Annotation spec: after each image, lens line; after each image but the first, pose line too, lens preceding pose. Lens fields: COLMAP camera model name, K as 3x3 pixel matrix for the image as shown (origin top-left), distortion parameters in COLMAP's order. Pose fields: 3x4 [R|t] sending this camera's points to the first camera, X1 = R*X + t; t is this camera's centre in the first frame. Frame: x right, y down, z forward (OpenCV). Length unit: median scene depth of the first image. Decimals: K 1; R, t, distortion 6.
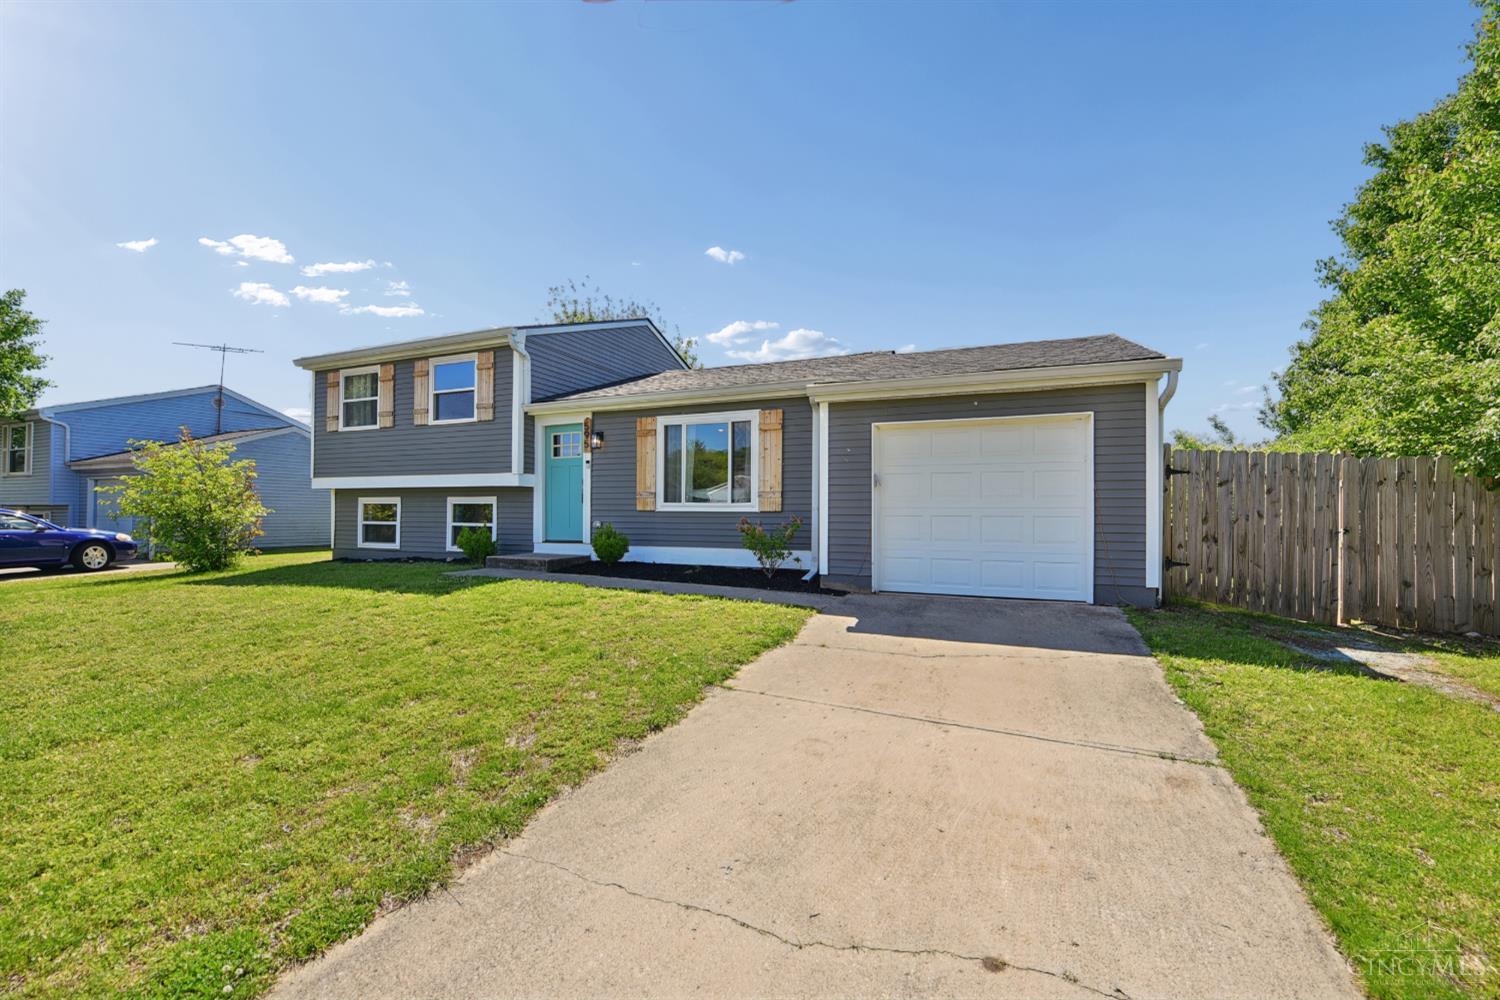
lens RADIAL K [[618.8, 0, 748.5], [0, 618.8, 513.7], [0, 0, 1]] dist [-0.028180, 0.003308]
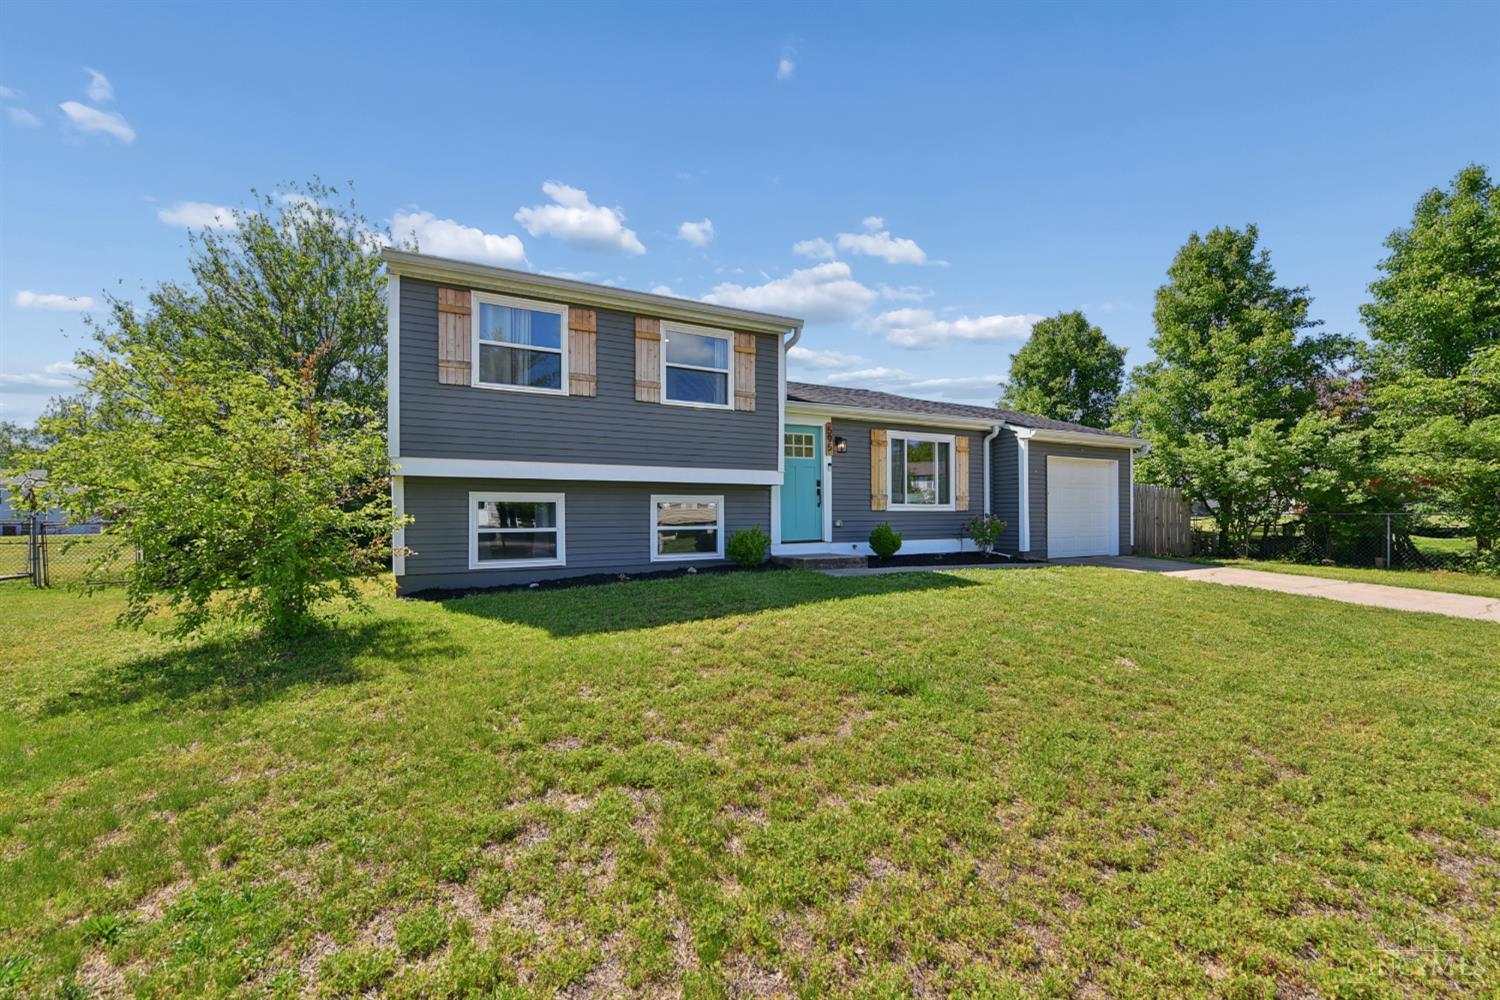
lens RADIAL K [[618.8, 0, 748.5], [0, 618.8, 513.7], [0, 0, 1]] dist [-0.028180, 0.003308]
pose [[0.634698, -0.007122, 0.772727, -1.191641], [0.005926, 0.999973, 0.004350, -0.005727], [-0.772737, 0.001818, 0.634723, 0.452078]]
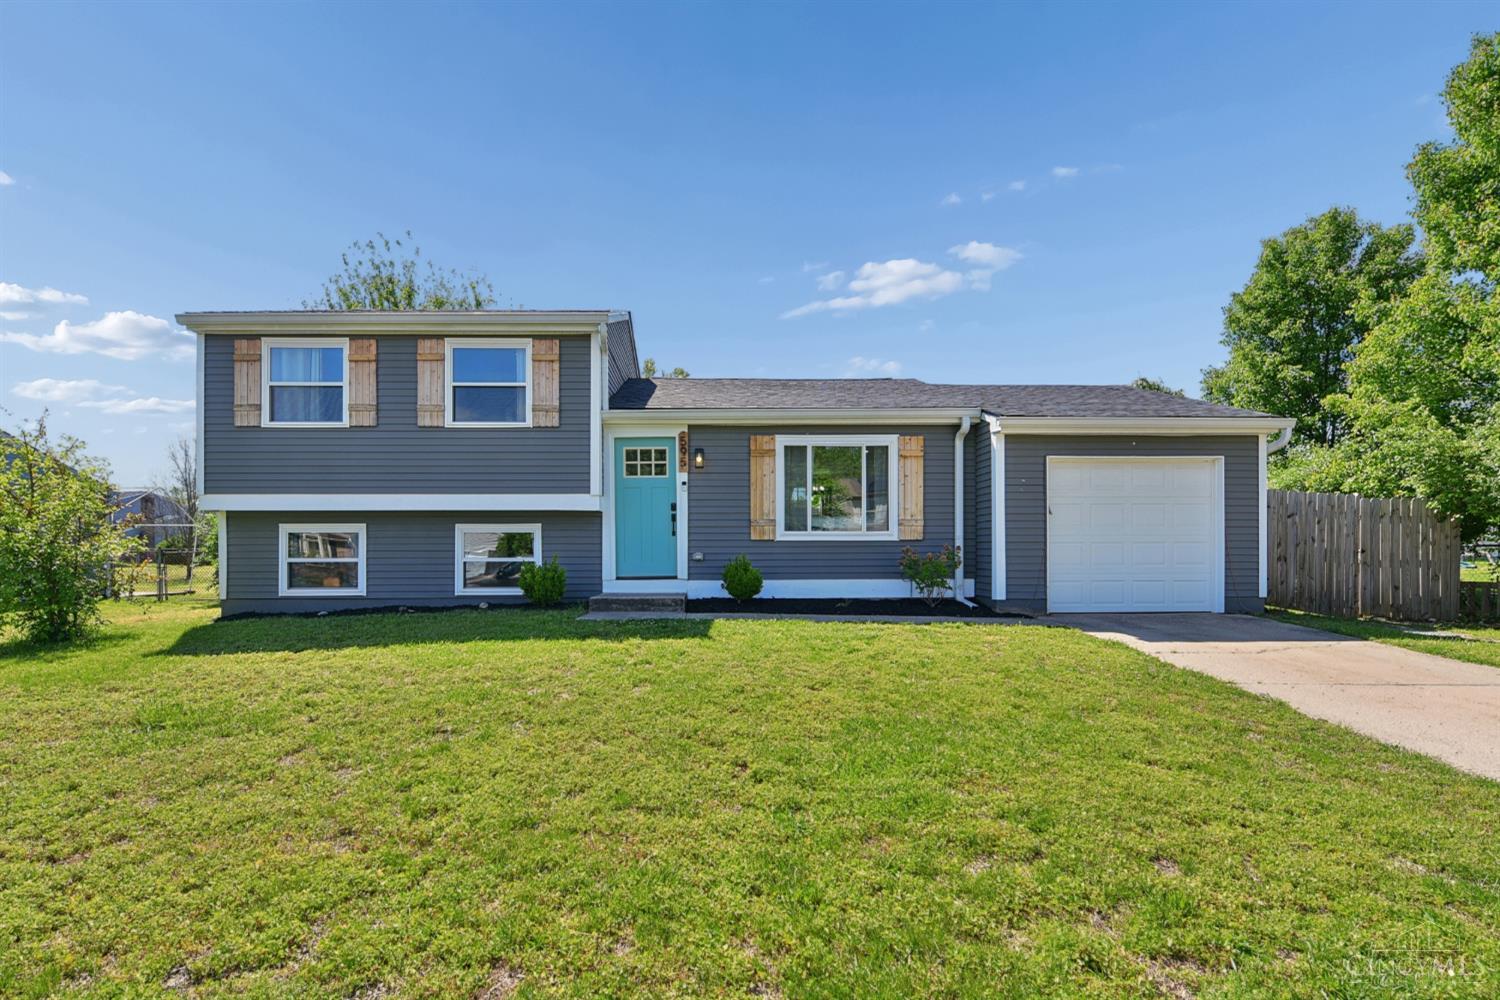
lens RADIAL K [[618.6, 0, 695.7], [0, 618.6, 533.2], [0, 0, 1]] dist [-0.042992, 0.019998]
pose [[0.915990, -0.001215, 0.401198, -0.603602], [0.007917, 0.999855, -0.015048, -0.002282], [-0.401122, 0.016960, 0.915868, 0.220522]]
